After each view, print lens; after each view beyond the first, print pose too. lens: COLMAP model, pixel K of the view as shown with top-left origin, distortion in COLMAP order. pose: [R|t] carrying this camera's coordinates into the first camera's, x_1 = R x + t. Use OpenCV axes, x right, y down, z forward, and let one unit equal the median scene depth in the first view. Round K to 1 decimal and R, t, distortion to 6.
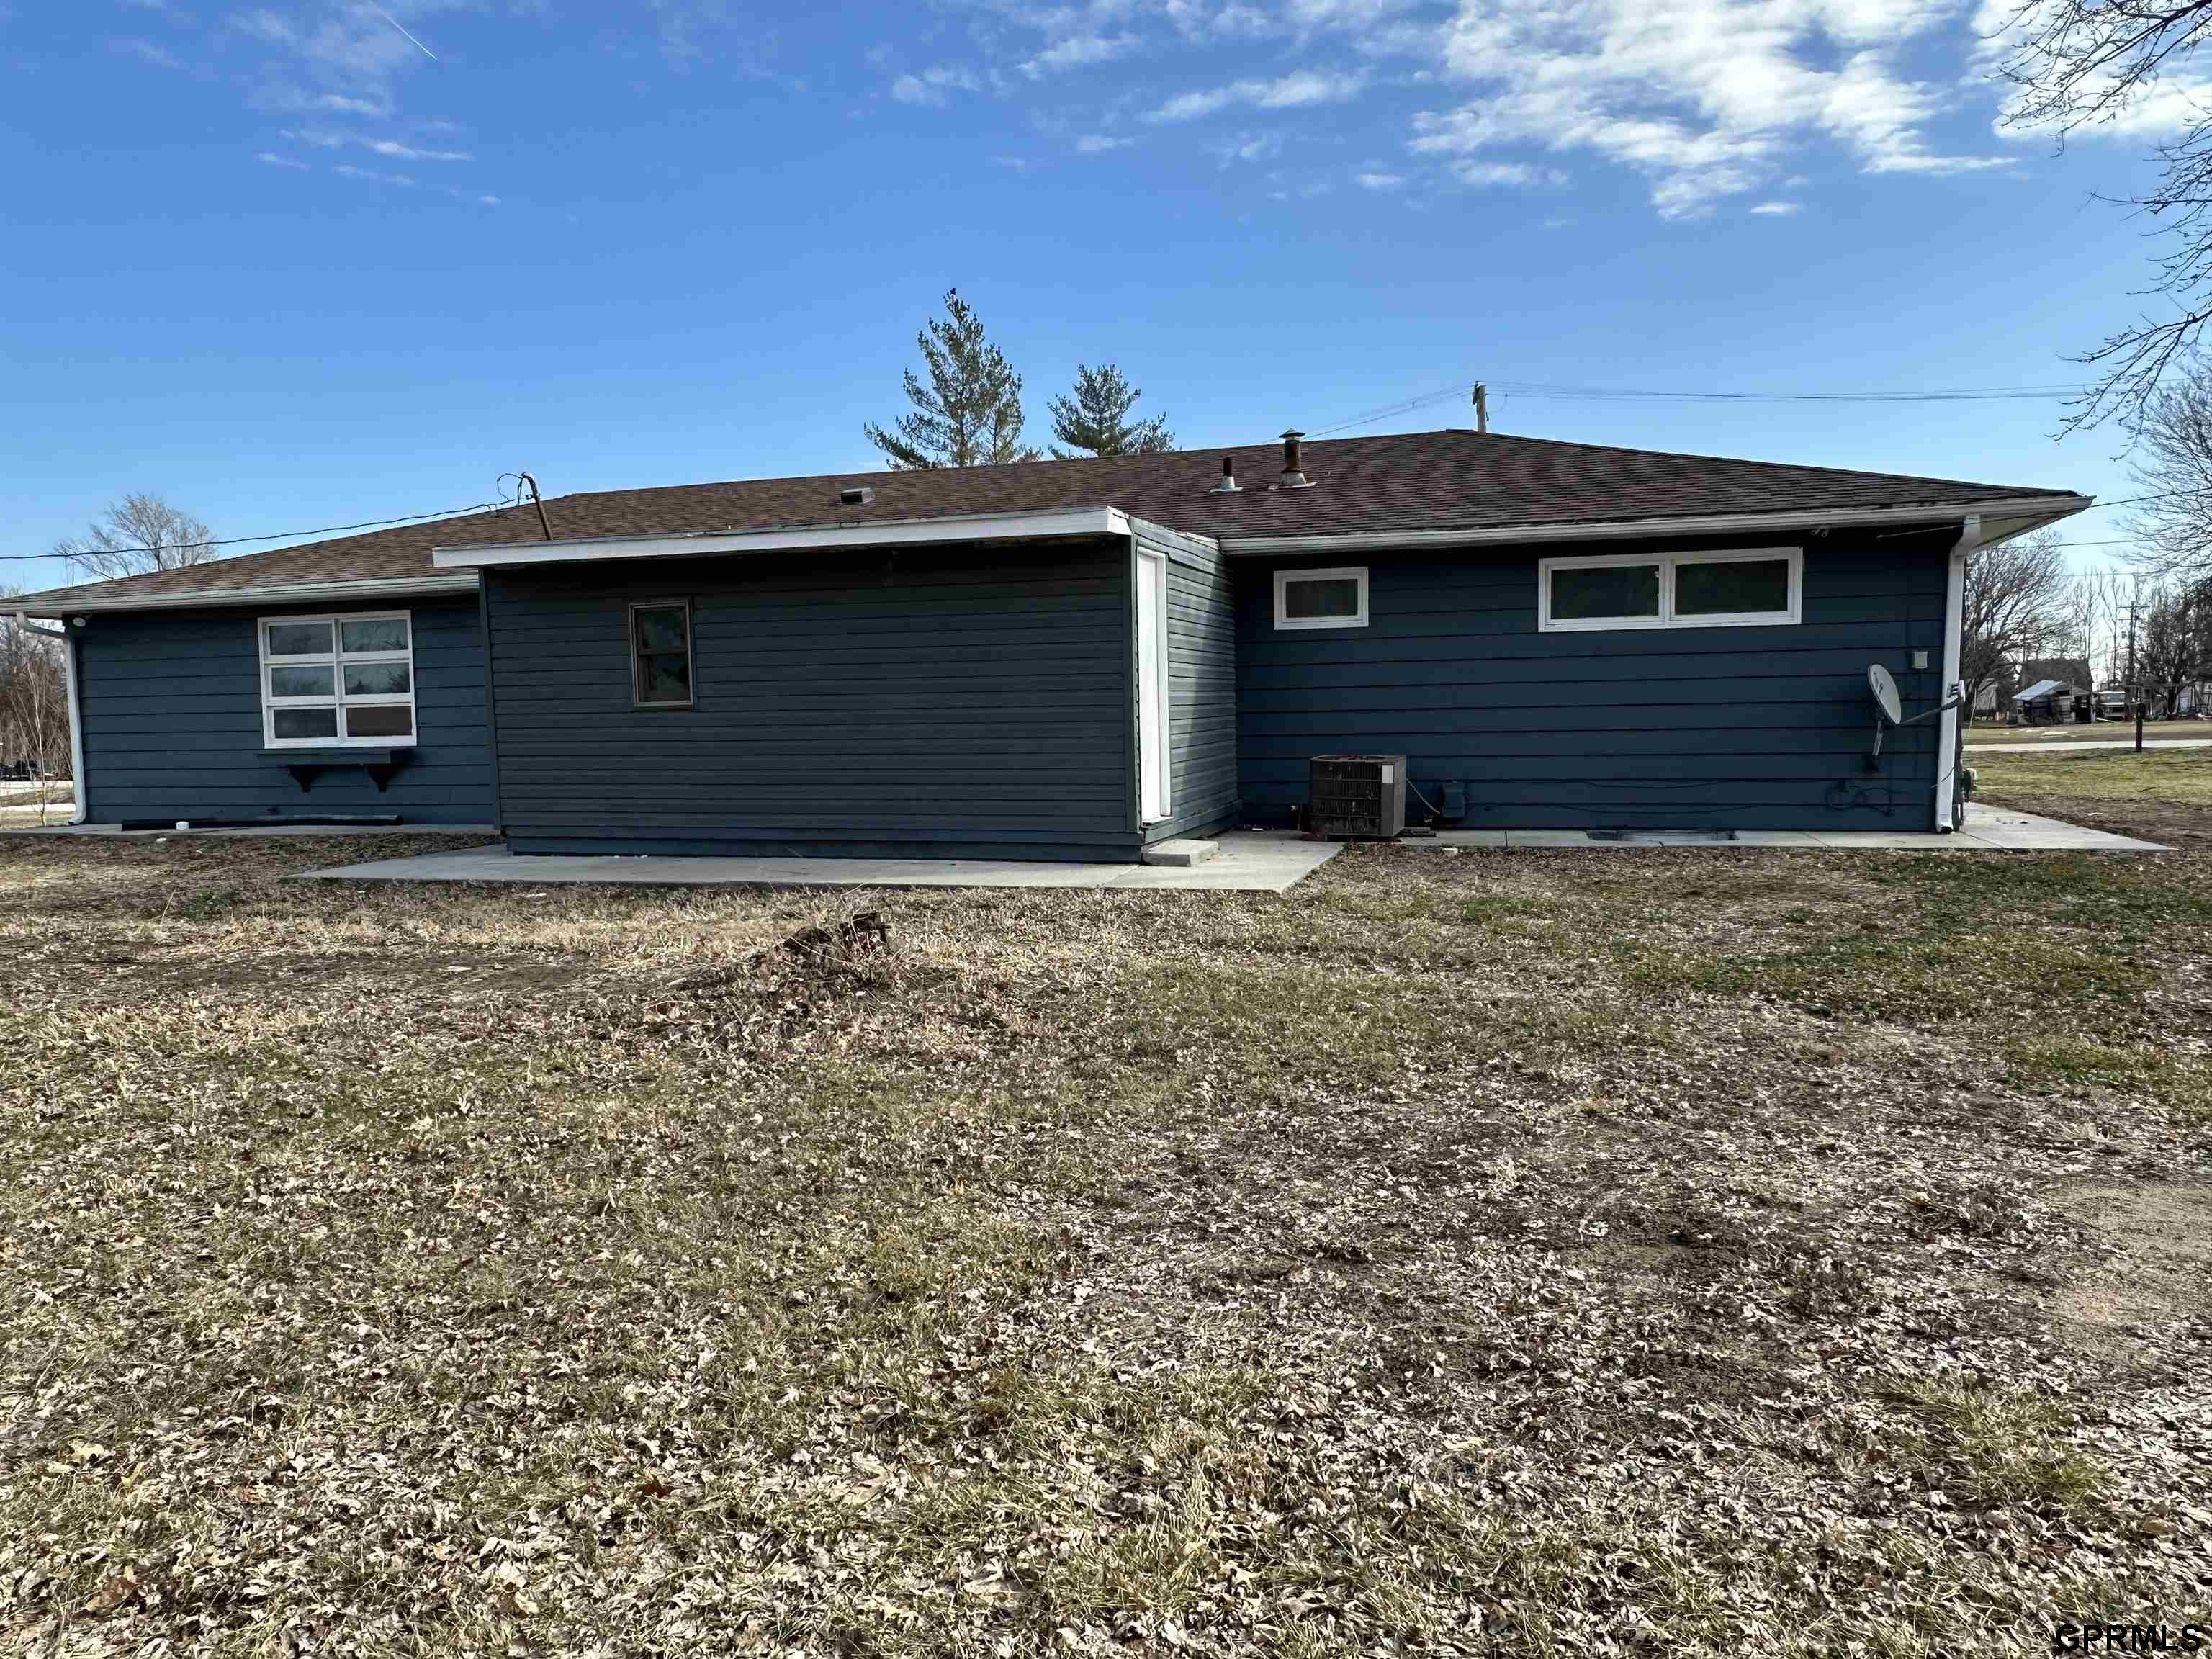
lens RADIAL K [[1547.3, 0, 1105.8], [0, 1547.3, 841.3], [0, 0, 1]] dist [0.007735, 0.000639]
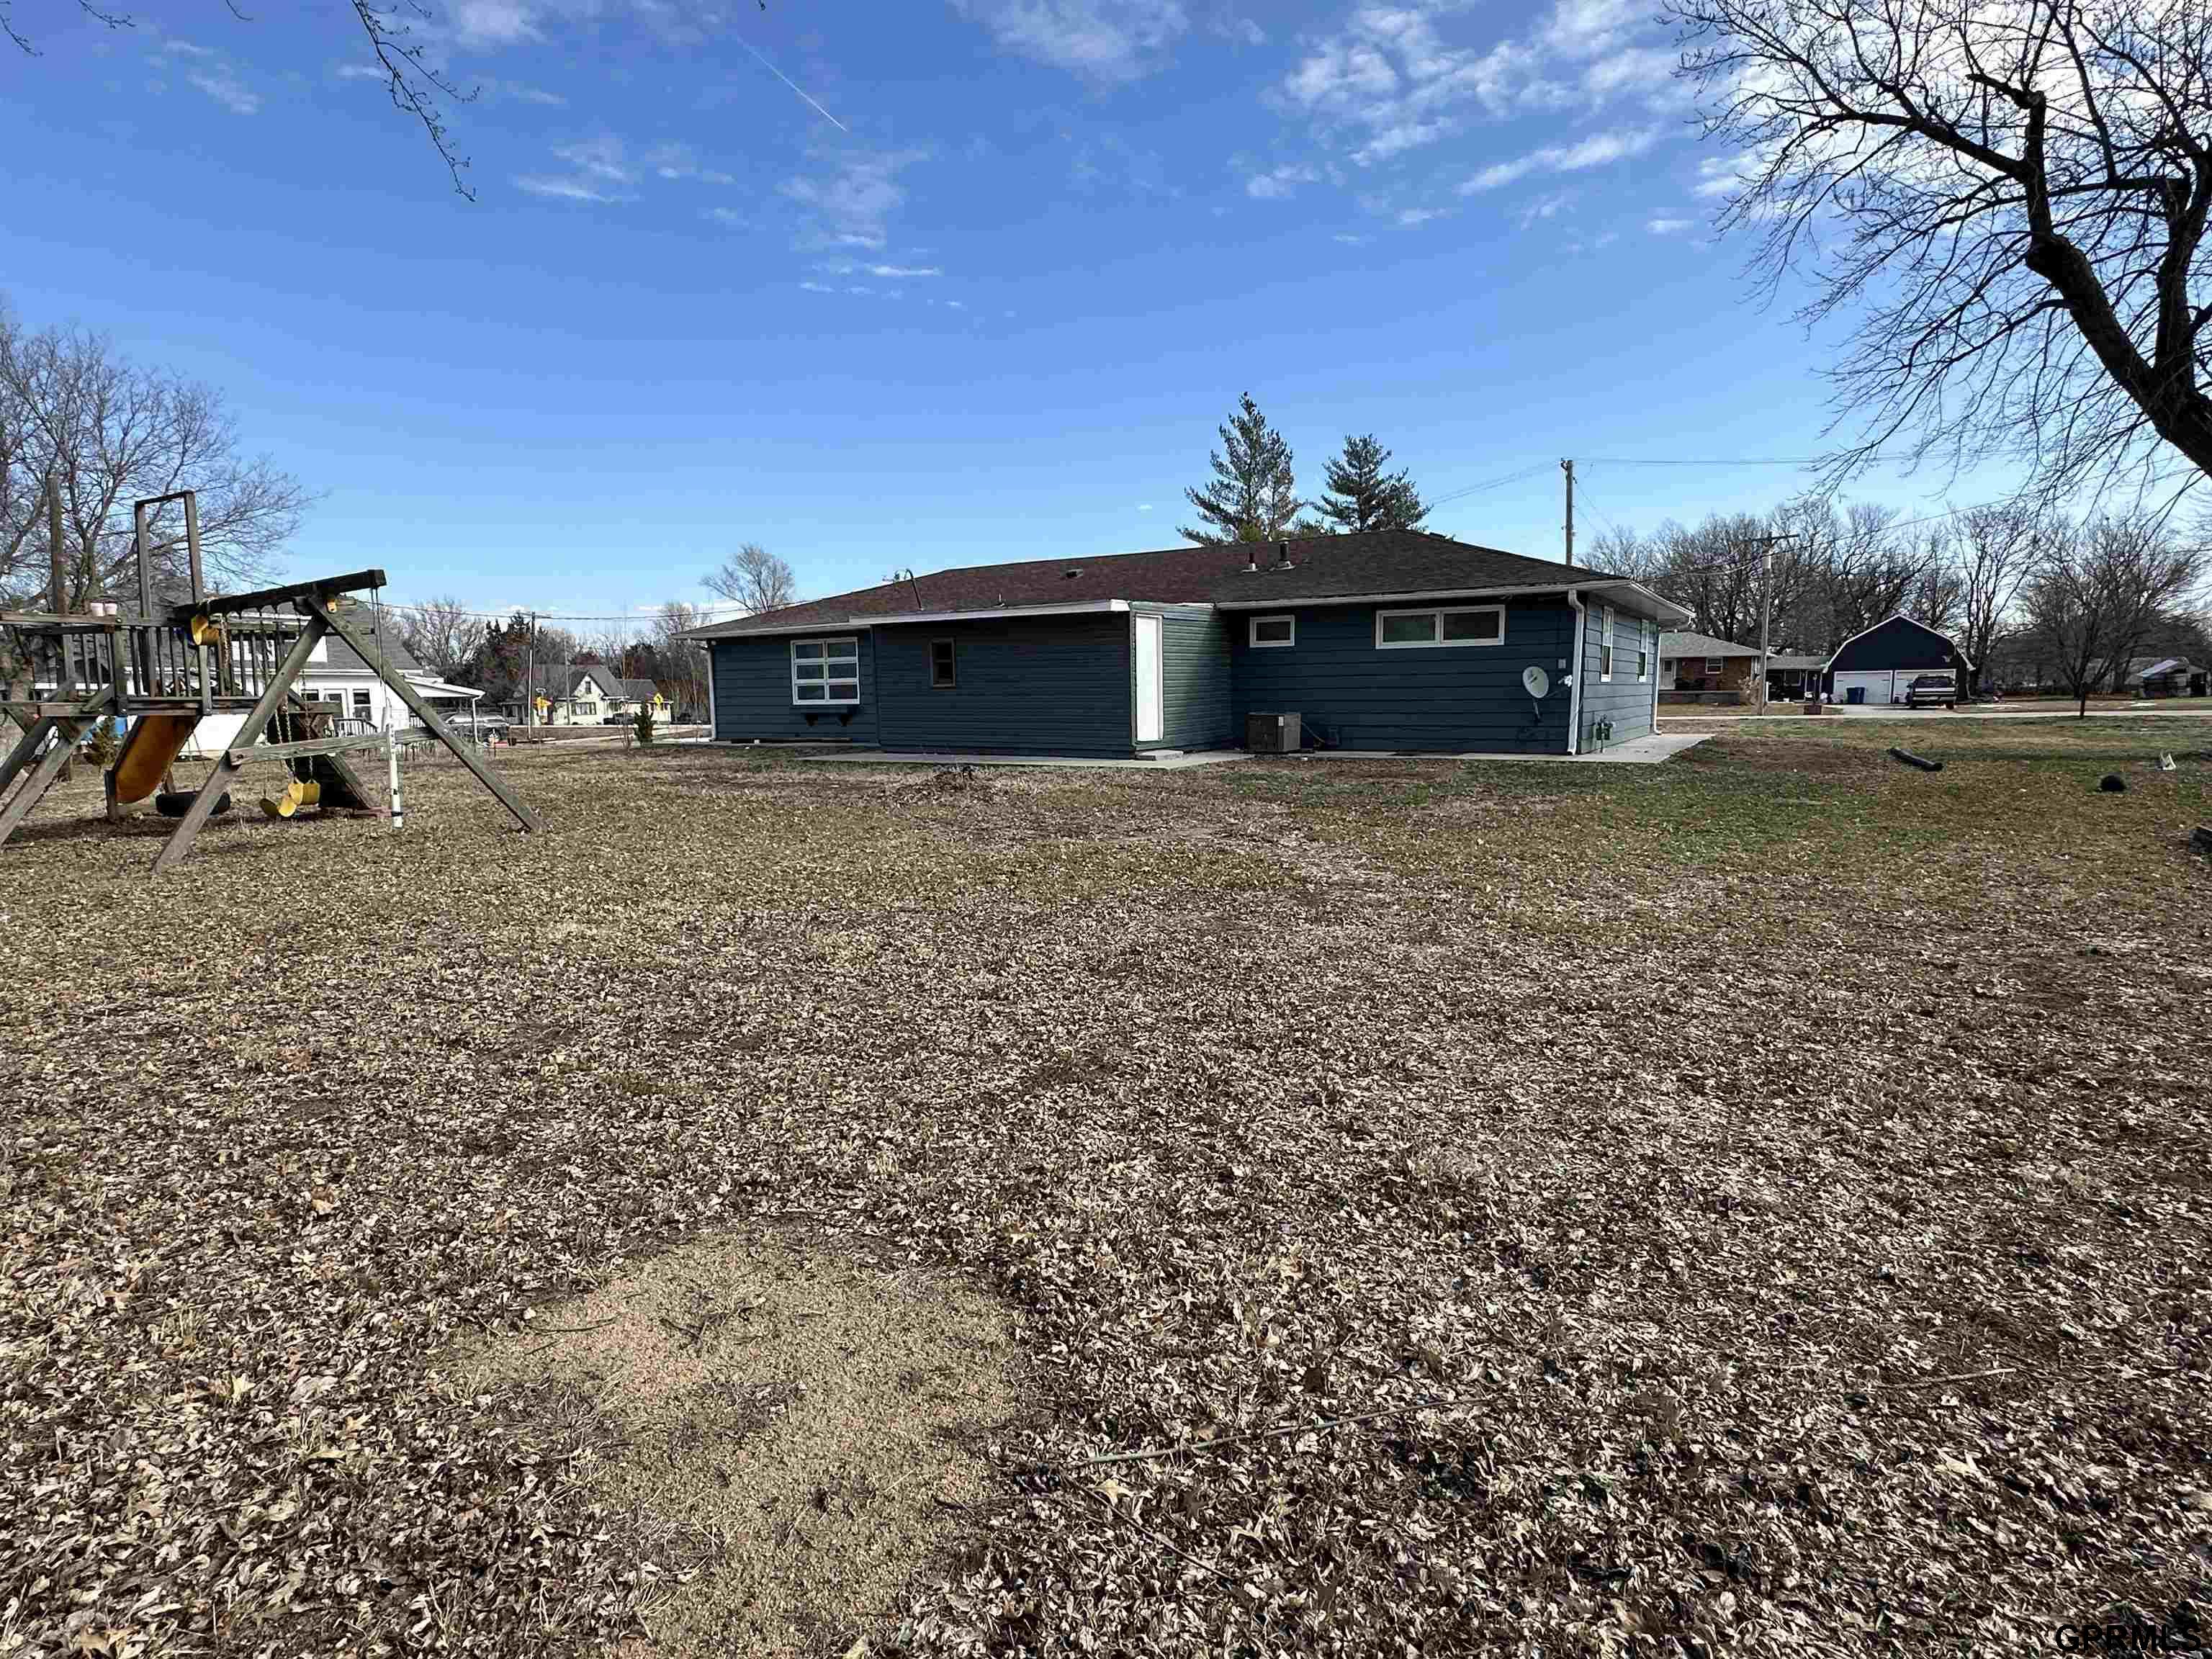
lens RADIAL K [[1165.0, 0, 1105.1], [0, 1165.0, 820.7], [0, 0, 1]] dist [0.014059, -0.005589]
pose [[0.965795, 0.033226, -0.257169, 0.256861], [-0.024374, 0.998998, 0.037532, 0.025153], [0.258158, -0.029980, 0.965637, -0.384338]]
